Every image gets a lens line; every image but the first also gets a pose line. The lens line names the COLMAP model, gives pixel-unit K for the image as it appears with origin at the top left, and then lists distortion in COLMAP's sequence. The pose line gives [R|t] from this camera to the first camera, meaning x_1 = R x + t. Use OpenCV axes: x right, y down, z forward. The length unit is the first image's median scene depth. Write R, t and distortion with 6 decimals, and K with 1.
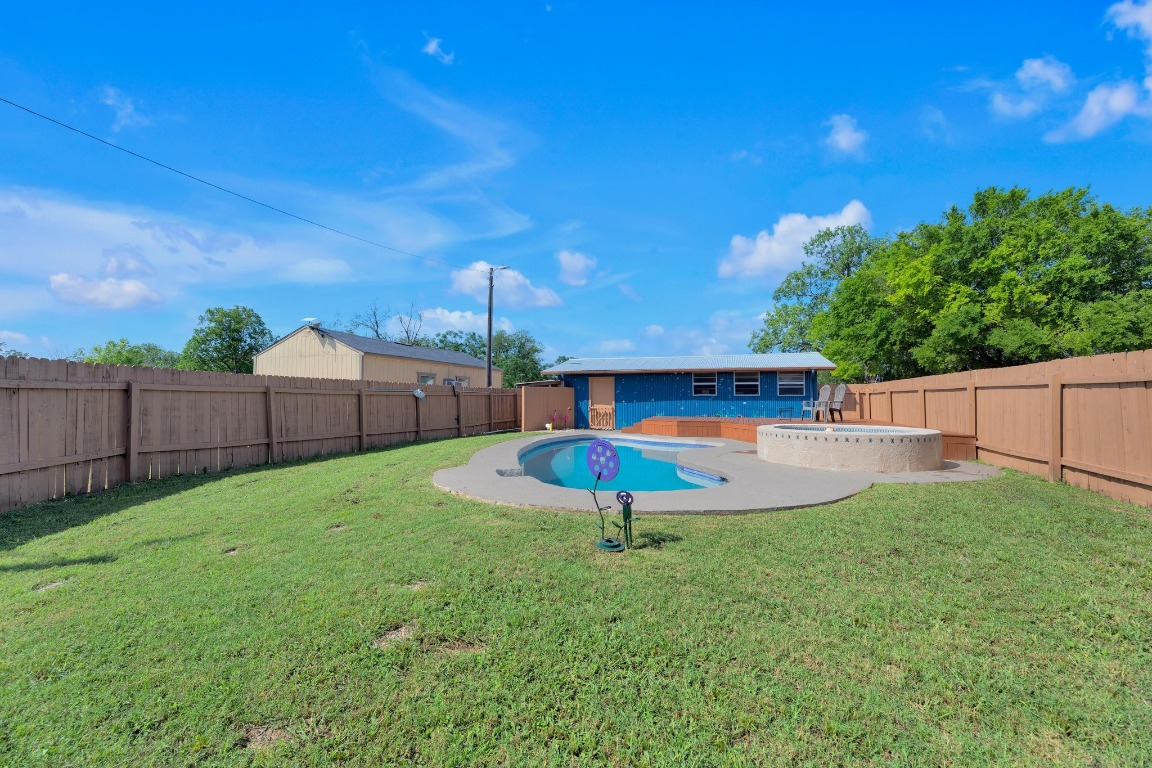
lens RADIAL K [[480.7, 0, 576.0], [0, 480.7, 384.0], [0, 0, 1]] dist [0.000383, 0.000098]
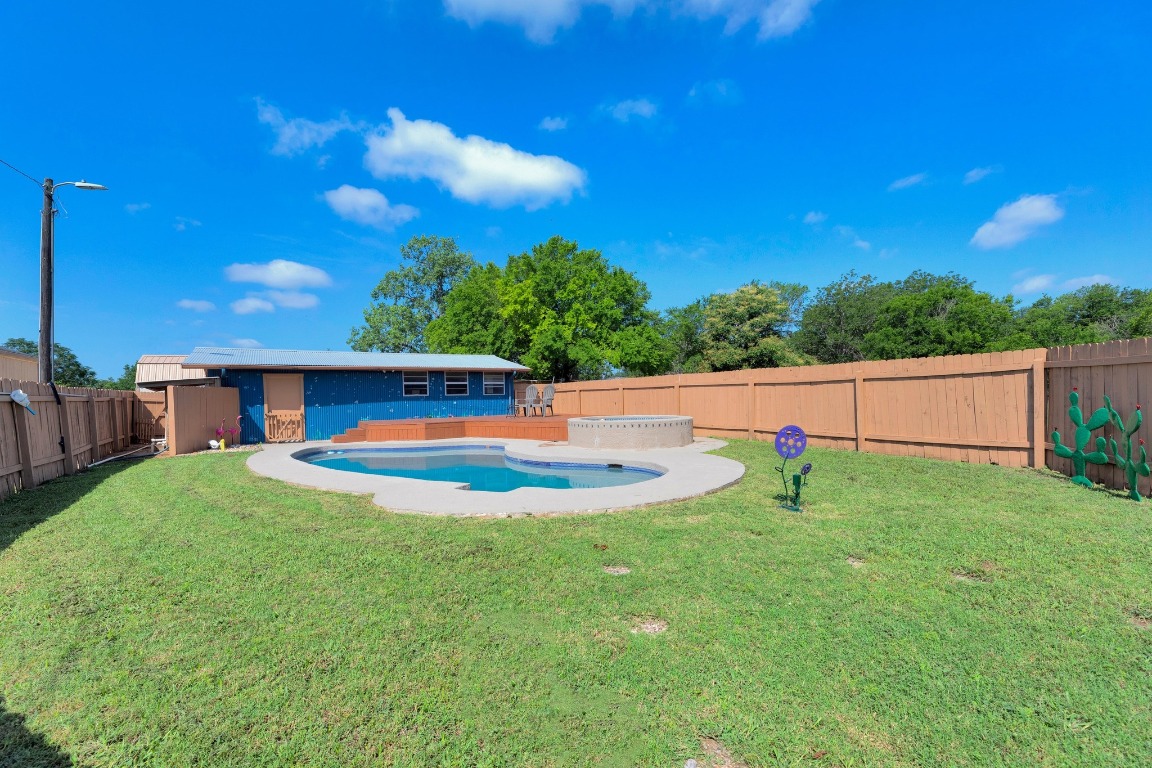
lens RADIAL K [[504.0, 0, 562.0], [0, 504.0, 399.5], [0, 0, 1]] dist [0.000140, 0.000292]
pose [[0.621955, -0.018371, 0.782837, -0.270330], [-0.002358, 0.999676, 0.025333, 0.004555], [-0.783049, -0.017602, 0.621711, 0.139041]]
